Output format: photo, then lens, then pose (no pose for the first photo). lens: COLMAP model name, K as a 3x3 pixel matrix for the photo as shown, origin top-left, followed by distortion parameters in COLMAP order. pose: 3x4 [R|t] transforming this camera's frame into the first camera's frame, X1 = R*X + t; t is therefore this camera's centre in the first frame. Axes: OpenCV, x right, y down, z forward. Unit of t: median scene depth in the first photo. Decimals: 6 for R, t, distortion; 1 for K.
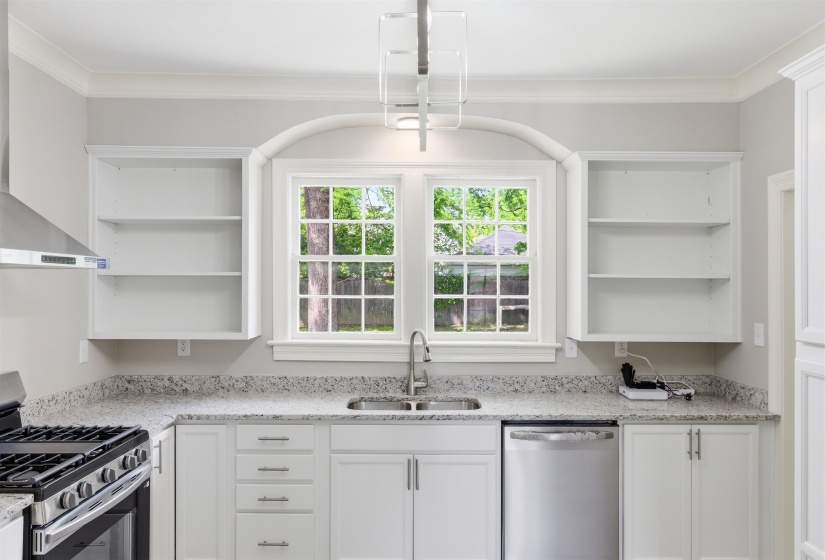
lens RADIAL K [[573.5, 0, 411.7], [0, 573.5, 284.8], [0, 0, 1]] dist [-0.001497, 0.002998]
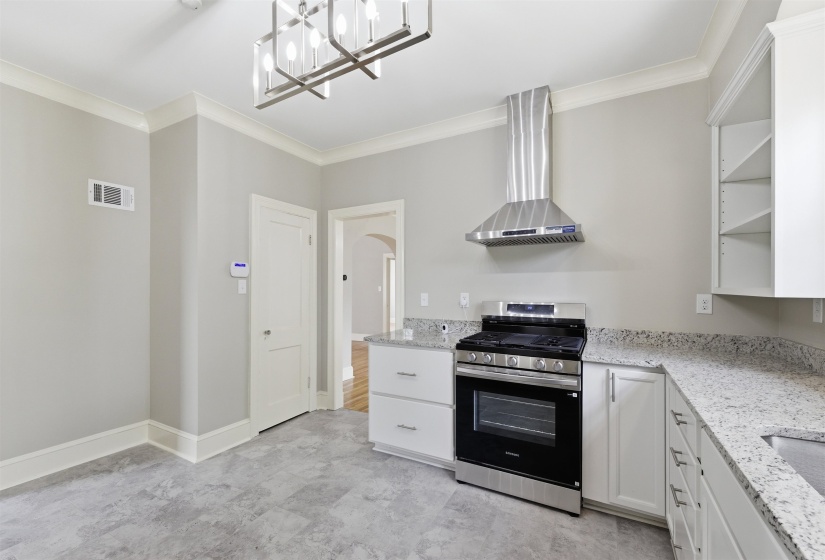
lens RADIAL K [[347.3, 0, 412.5], [0, 347.3, 283.0], [0, 0, 1]] dist [0.001333, 0.000118]
pose [[-0.488648, -0.012452, -0.872392, 0.289863], [0.002042, 0.999879, -0.015416, 0.077797], [0.872479, -0.009315, -0.488563, 0.767618]]
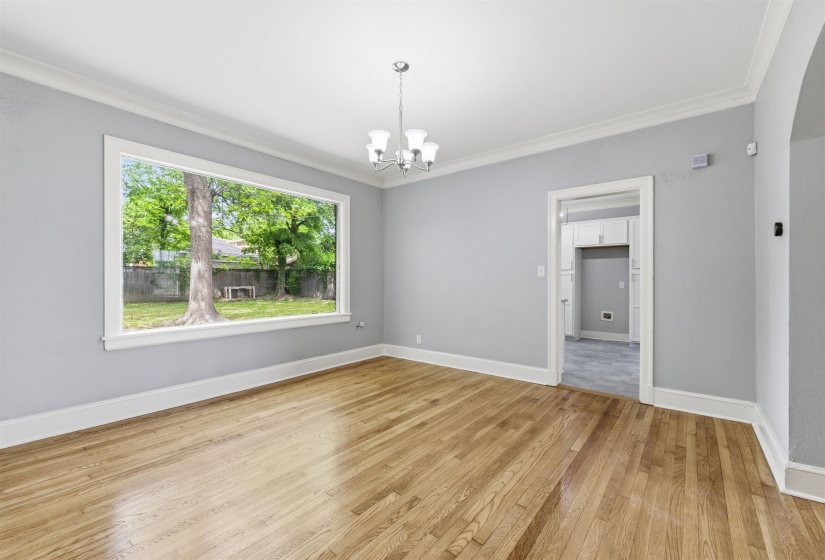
lens RADIAL K [[343.7, 0, 411.6], [0, 343.7, 282.9], [0, 0, 1]] dist [0.000743, -0.000147]
pose [[0.634523, 0.000424, 0.772904, -1.698032], [-0.003109, 0.999993, 0.002004, 0.125132], [-0.772898, -0.003675, 0.634520, -0.070601]]
